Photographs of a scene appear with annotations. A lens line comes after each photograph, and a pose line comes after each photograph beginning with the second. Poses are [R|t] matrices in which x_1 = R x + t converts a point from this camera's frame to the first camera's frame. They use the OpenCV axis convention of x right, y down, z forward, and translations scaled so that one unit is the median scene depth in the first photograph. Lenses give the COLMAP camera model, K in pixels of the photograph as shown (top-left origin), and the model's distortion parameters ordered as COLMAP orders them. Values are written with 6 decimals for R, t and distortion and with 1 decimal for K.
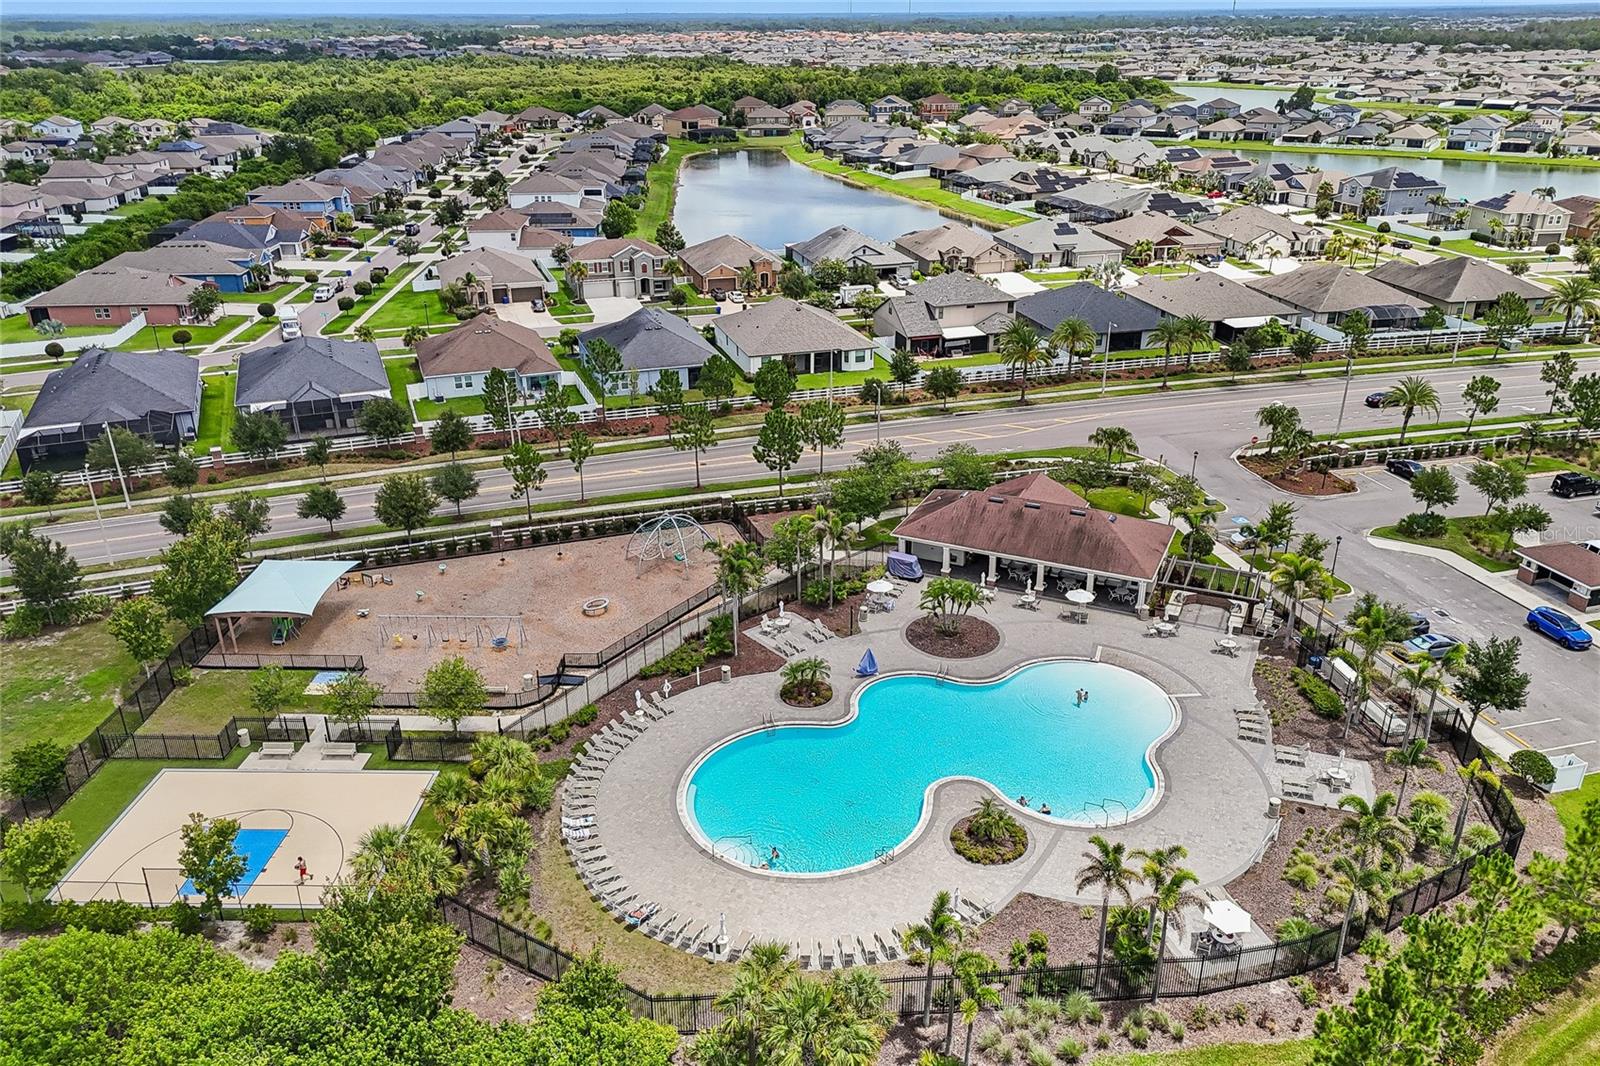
lens RADIAL K [[1170.3, 0, 802.8], [0, 1170.3, 533.1], [0, 0, 1]] dist [0.065480, -0.057611]
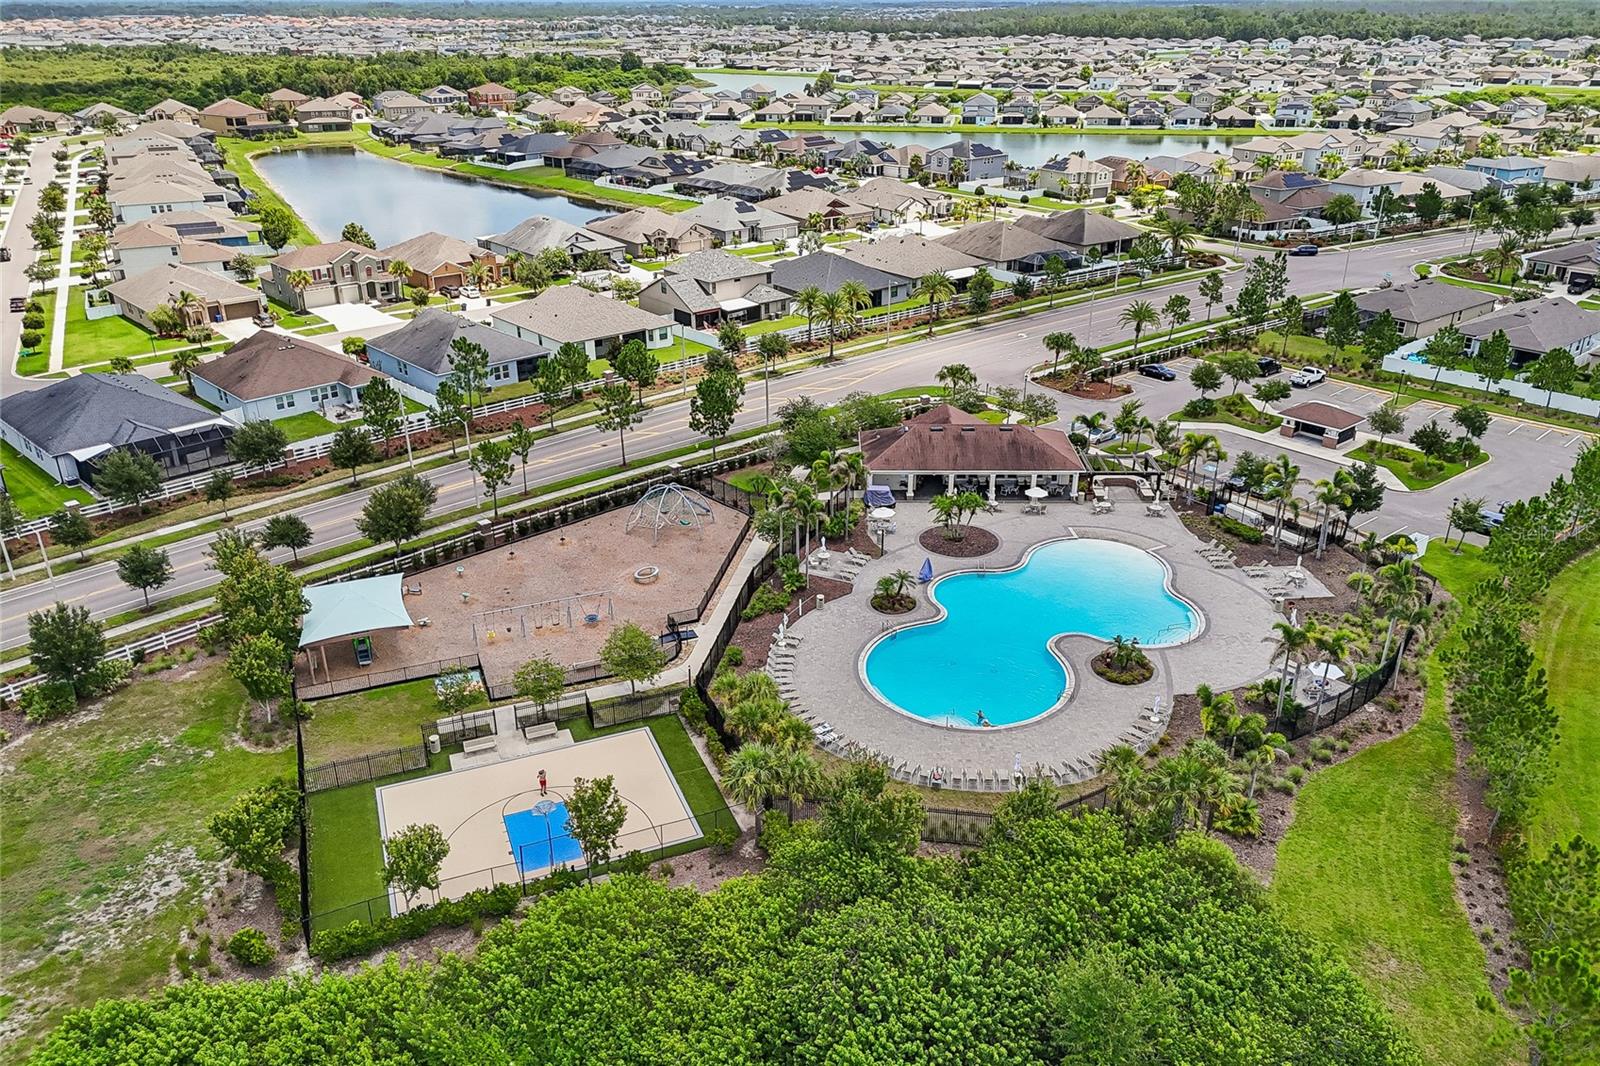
lens RADIAL K [[1170.3, 0, 800.3], [0, 1170.3, 537.9], [0, 0, 1]] dist [0.065480, -0.057611]
pose [[0.912934, -0.167820, 0.372006, -0.237178], [0.163032, 0.985615, 0.044539, 0.002886], [-0.374129, 0.019988, 0.927161, -0.020496]]
